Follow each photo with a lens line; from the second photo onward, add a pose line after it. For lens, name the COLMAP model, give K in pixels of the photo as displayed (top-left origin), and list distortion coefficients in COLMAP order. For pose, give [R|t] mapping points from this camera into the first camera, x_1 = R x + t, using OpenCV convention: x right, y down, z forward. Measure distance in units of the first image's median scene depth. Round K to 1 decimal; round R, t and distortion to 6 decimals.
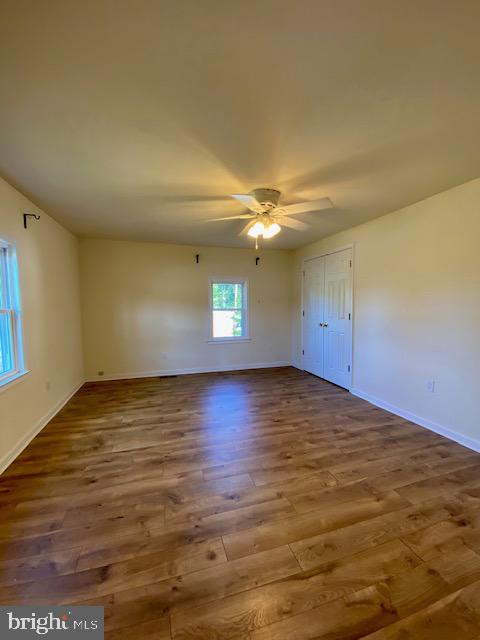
lens RADIAL K [[261.1, 0, 240.0], [0, 261.1, 320.0], [0, 0, 1]] dist [0.020077, -0.019813]
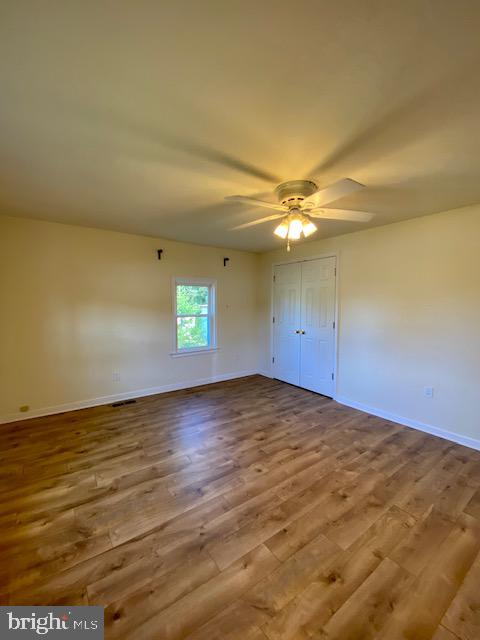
lens RADIAL K [[261.1, 0, 240.0], [0, 261.1, 320.0], [0, 0, 1]] dist [0.020077, -0.019813]
pose [[0.945695, -0.010712, 0.324880, -0.302561], [0.009514, 0.999941, 0.005278, -0.048600], [-0.324917, -0.001900, 0.945741, 0.215244]]
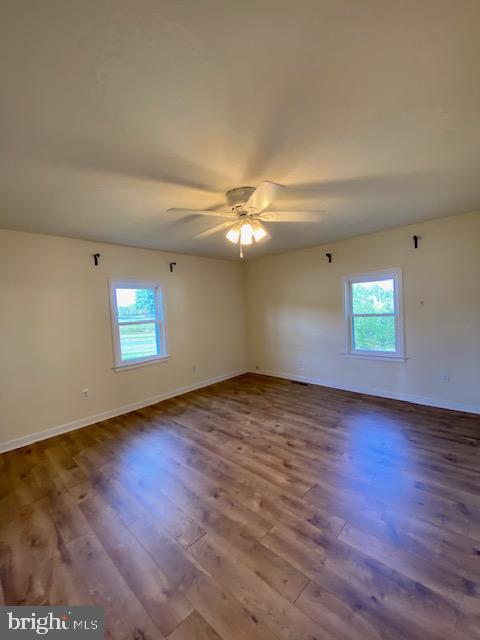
lens RADIAL K [[261.1, 0, 240.0], [0, 261.1, 320.0], [0, 0, 1]] dist [0.020077, -0.019813]
pose [[0.498695, 0.023830, -0.866450, 0.713106], [-0.012110, 0.999716, 0.020525, -0.063439], [0.866693, 0.000257, 0.498842, 0.459431]]
